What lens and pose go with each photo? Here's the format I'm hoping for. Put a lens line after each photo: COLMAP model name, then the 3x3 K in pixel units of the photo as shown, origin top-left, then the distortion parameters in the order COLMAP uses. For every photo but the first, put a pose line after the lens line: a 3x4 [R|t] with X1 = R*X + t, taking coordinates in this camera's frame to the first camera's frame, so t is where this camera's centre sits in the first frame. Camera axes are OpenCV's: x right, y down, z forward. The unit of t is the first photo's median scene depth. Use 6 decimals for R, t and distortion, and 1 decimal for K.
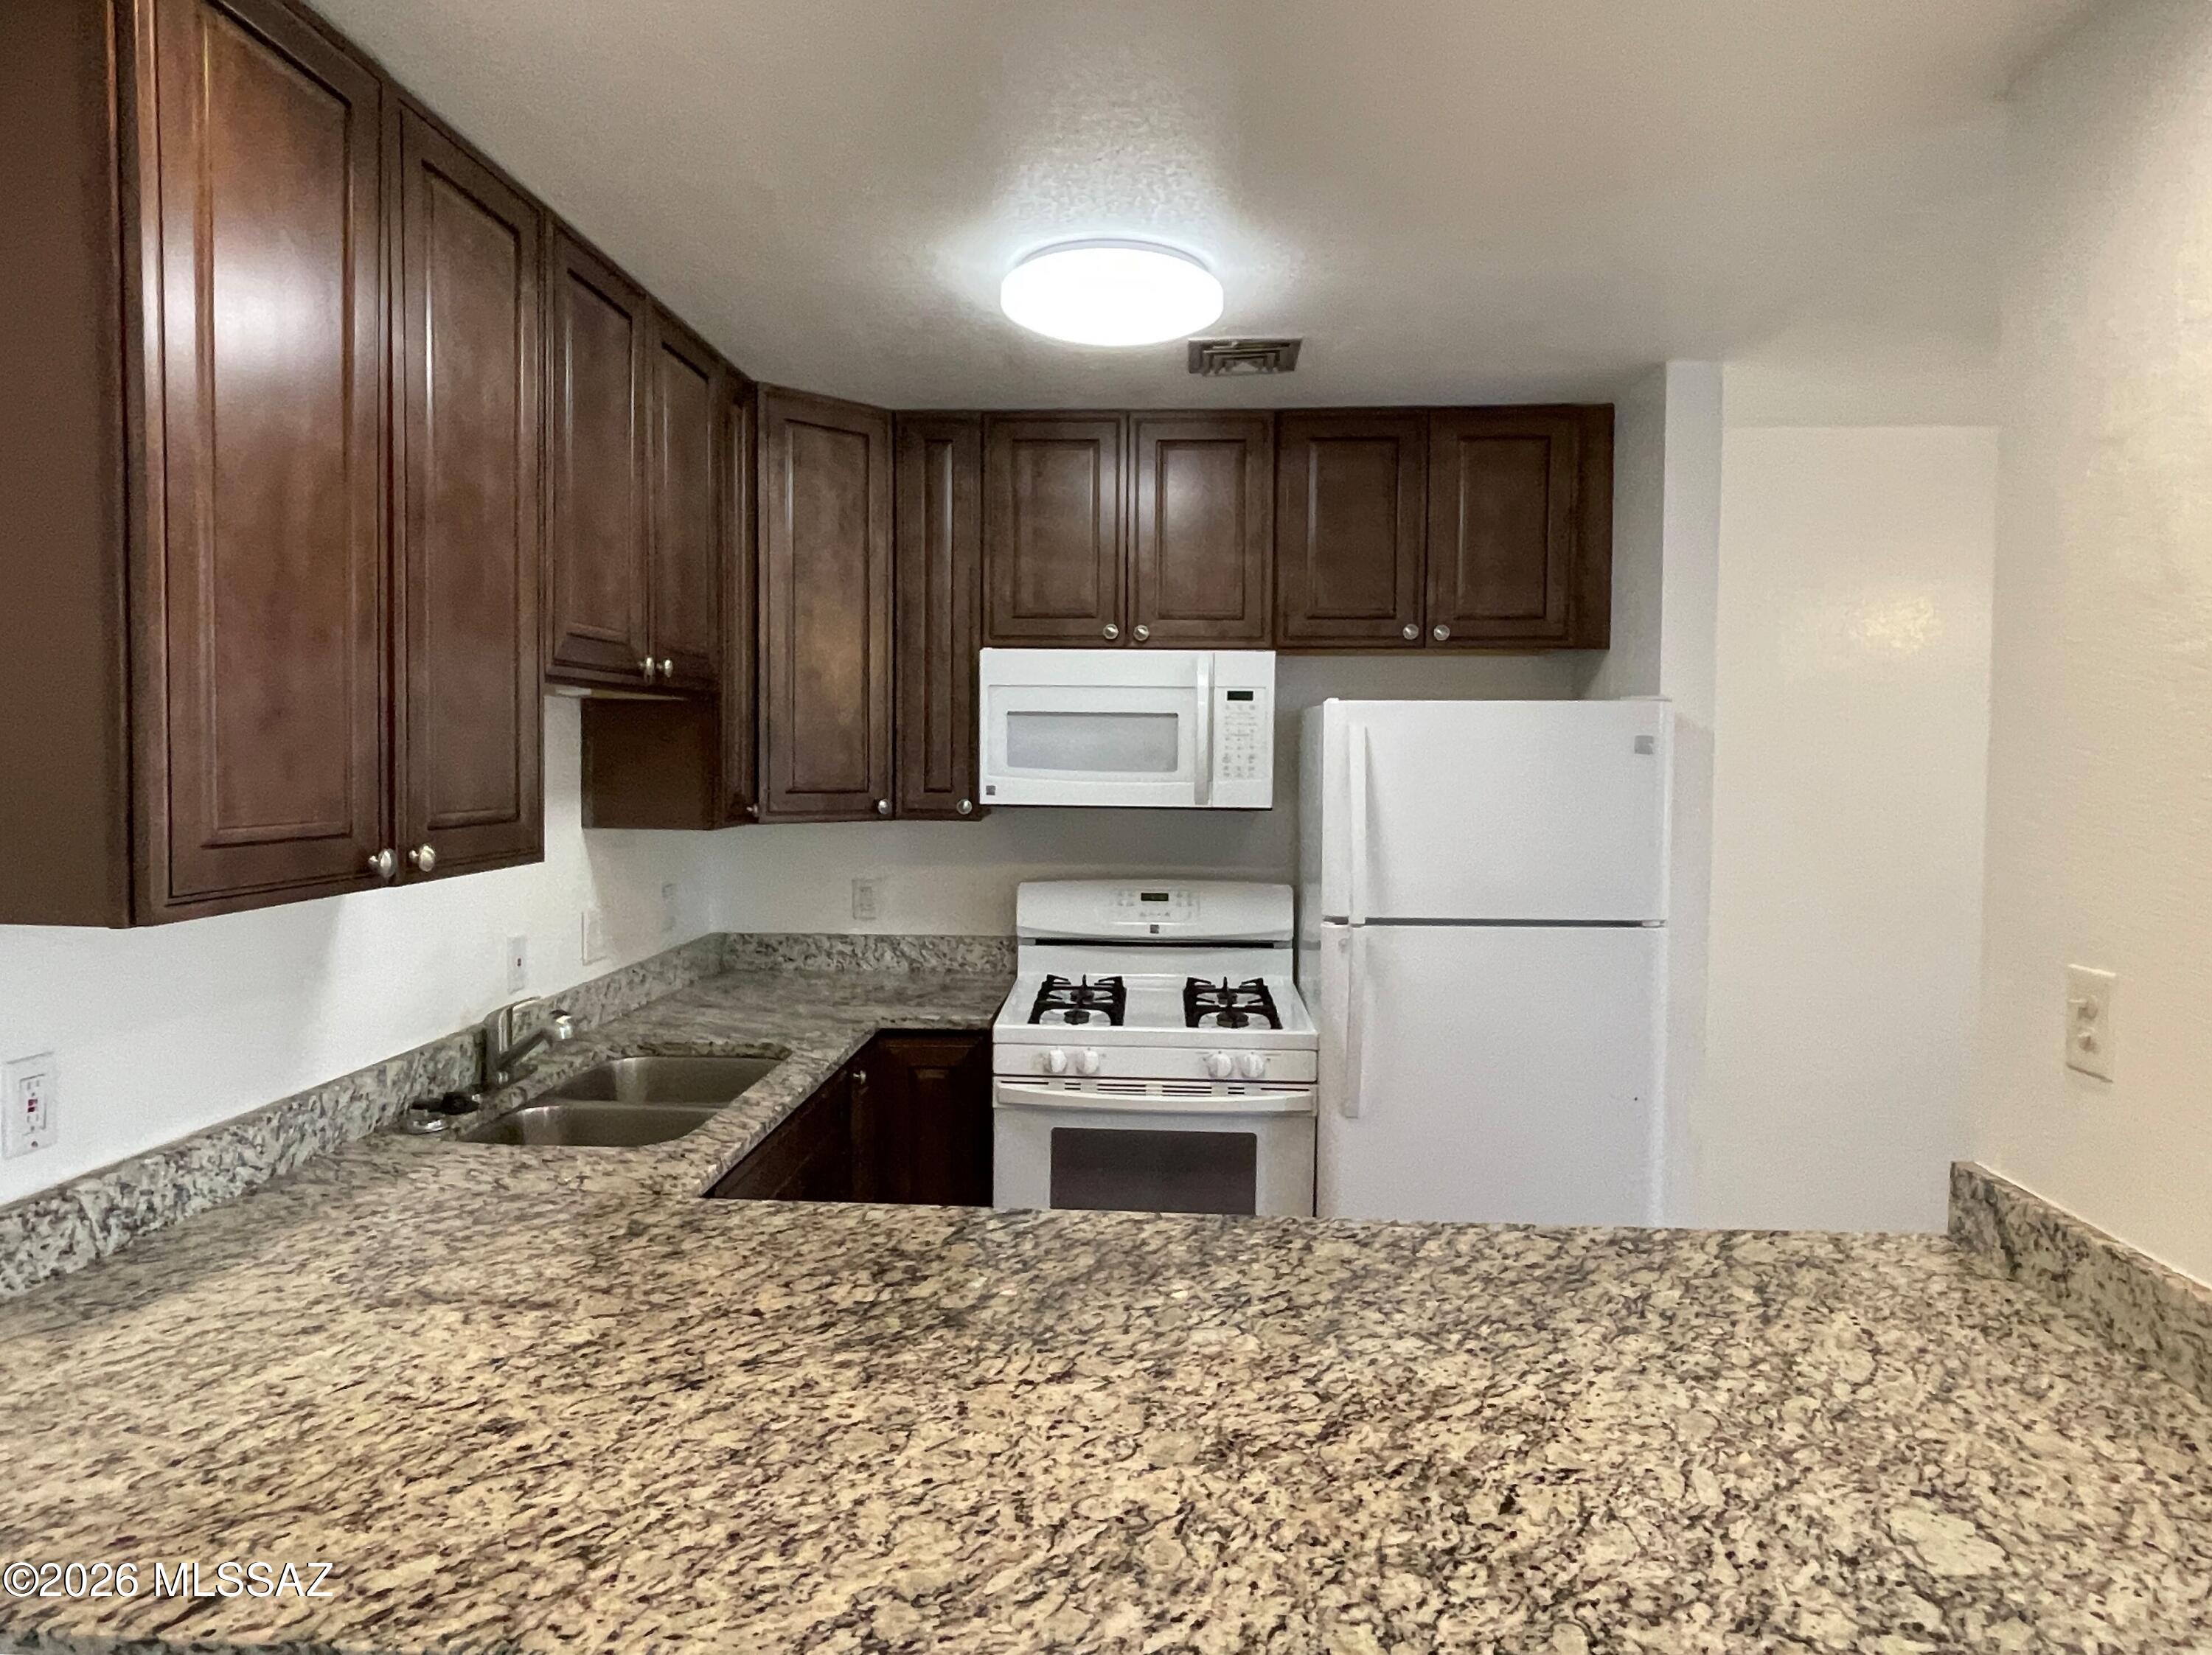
lens RADIAL K [[1318.2, 0, 1099.7], [0, 1318.2, 806.4], [0, 0, 1]] dist [-0.009604, 0.001528]
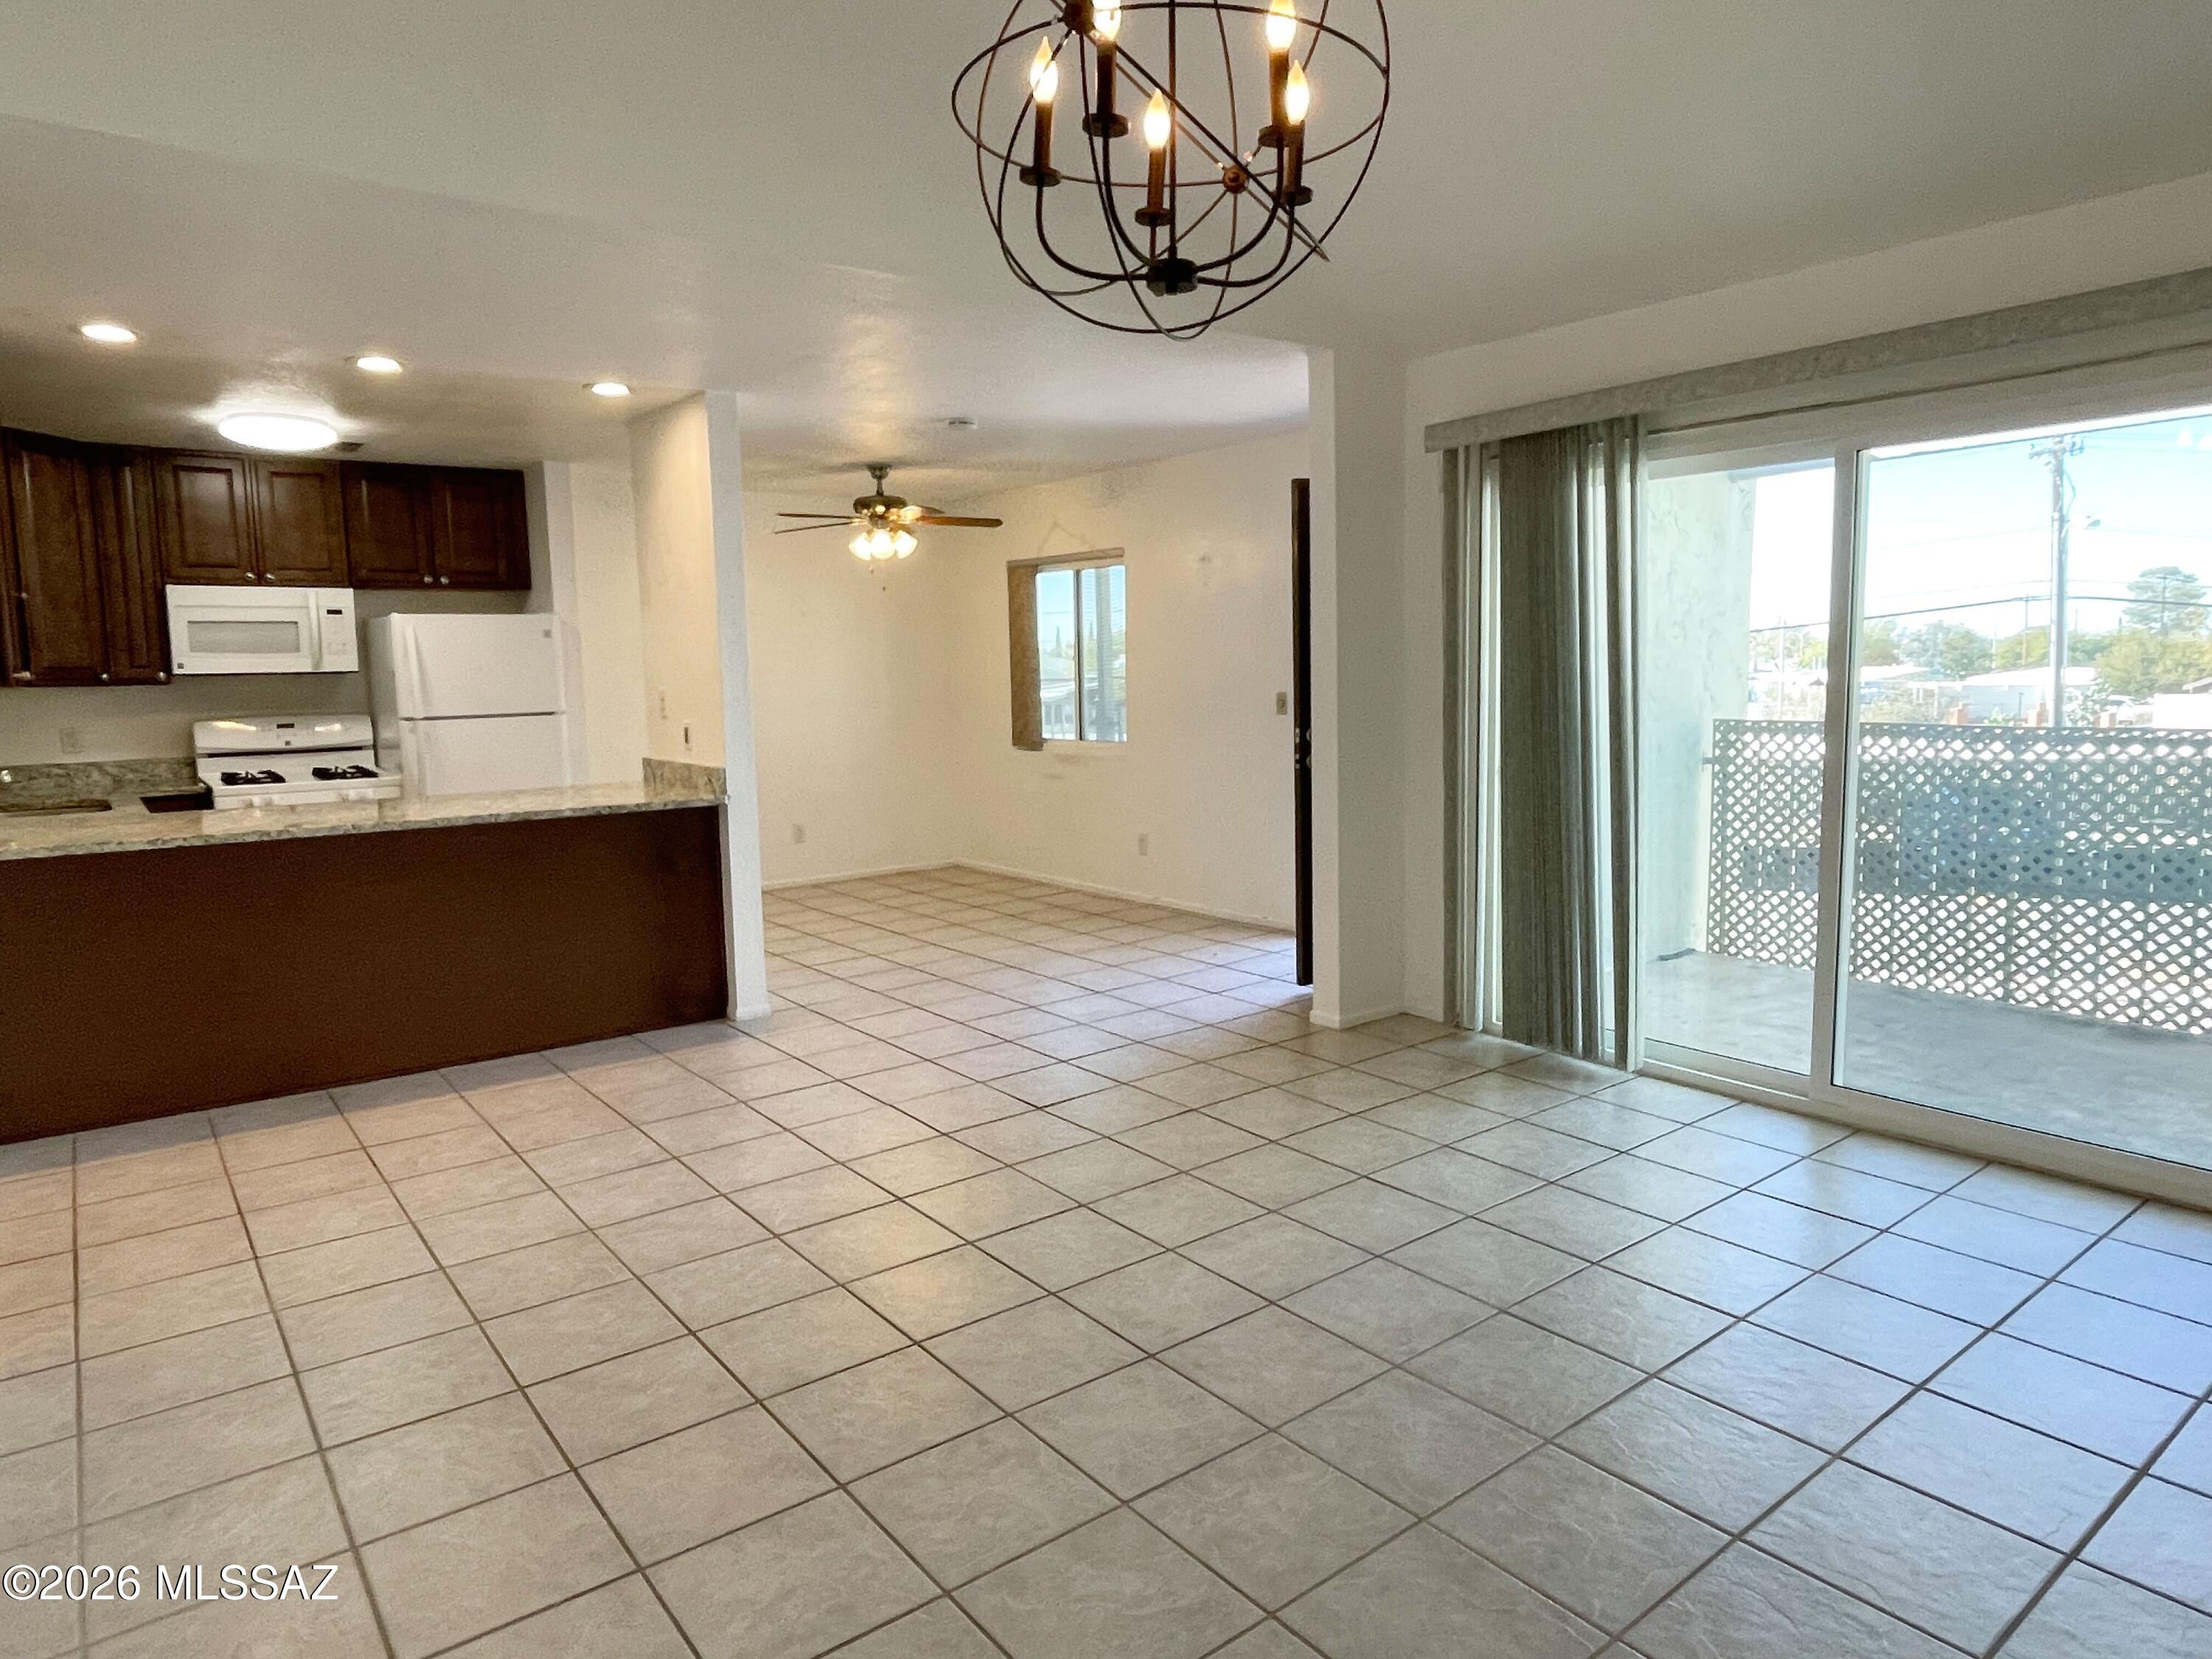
lens RADIAL K [[1318.4, 0, 1082.2], [0, 1318.4, 811.3], [0, 0, 1]] dist [-0.009604, 0.001528]
pose [[0.746396, -0.097762, 0.658282, -0.357420], [0.054580, 0.994812, 0.085854, 0.096096], [-0.663260, -0.028152, 0.747860, -1.114320]]
